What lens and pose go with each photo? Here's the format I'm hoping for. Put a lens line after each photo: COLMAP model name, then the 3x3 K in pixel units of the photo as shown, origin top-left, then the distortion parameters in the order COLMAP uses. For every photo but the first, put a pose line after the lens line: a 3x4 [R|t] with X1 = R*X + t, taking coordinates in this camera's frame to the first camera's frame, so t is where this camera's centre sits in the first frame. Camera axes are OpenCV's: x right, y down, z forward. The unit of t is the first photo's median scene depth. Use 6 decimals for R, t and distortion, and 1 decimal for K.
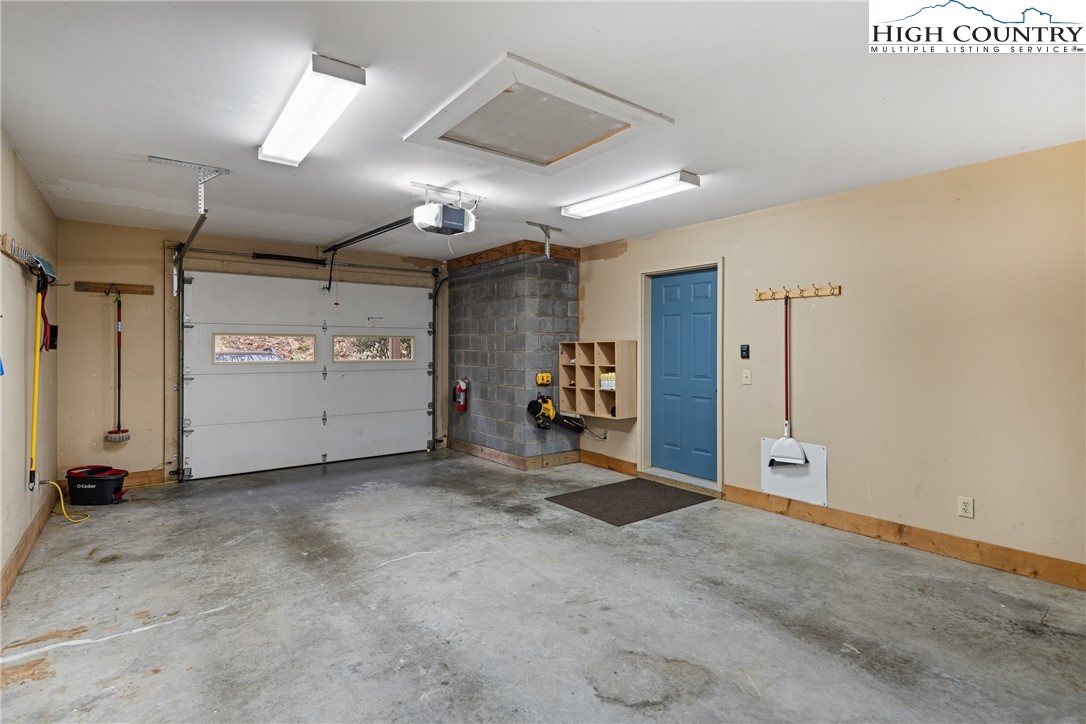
lens RADIAL K [[538.2, 0, 546.4], [0, 538.2, 350.8], [0, 0, 1]] dist [0.005818, -0.005867]
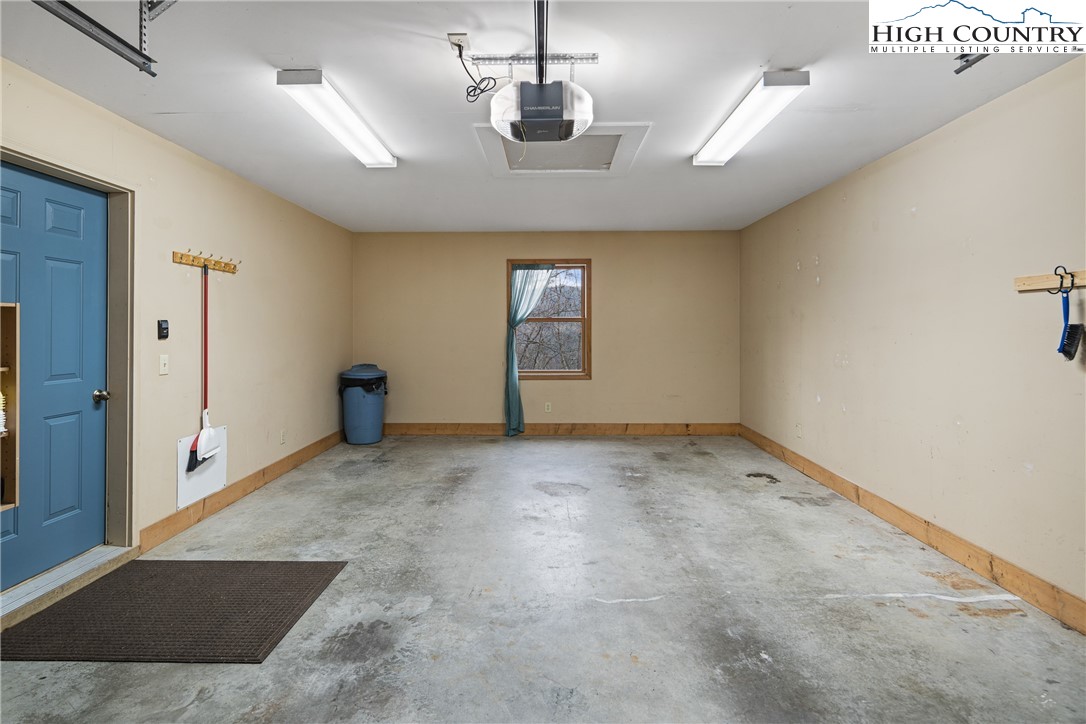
lens RADIAL K [[538.2, 0, 550.4], [0, 538.2, 329.2], [0, 0, 1]] dist [0.005818, -0.005867]
pose [[-0.797381, -0.001820, 0.603473, -0.619886], [0.003303, 0.999967, 0.007380, -0.002736], [-0.603467, 0.007878, -0.797349, 1.626447]]
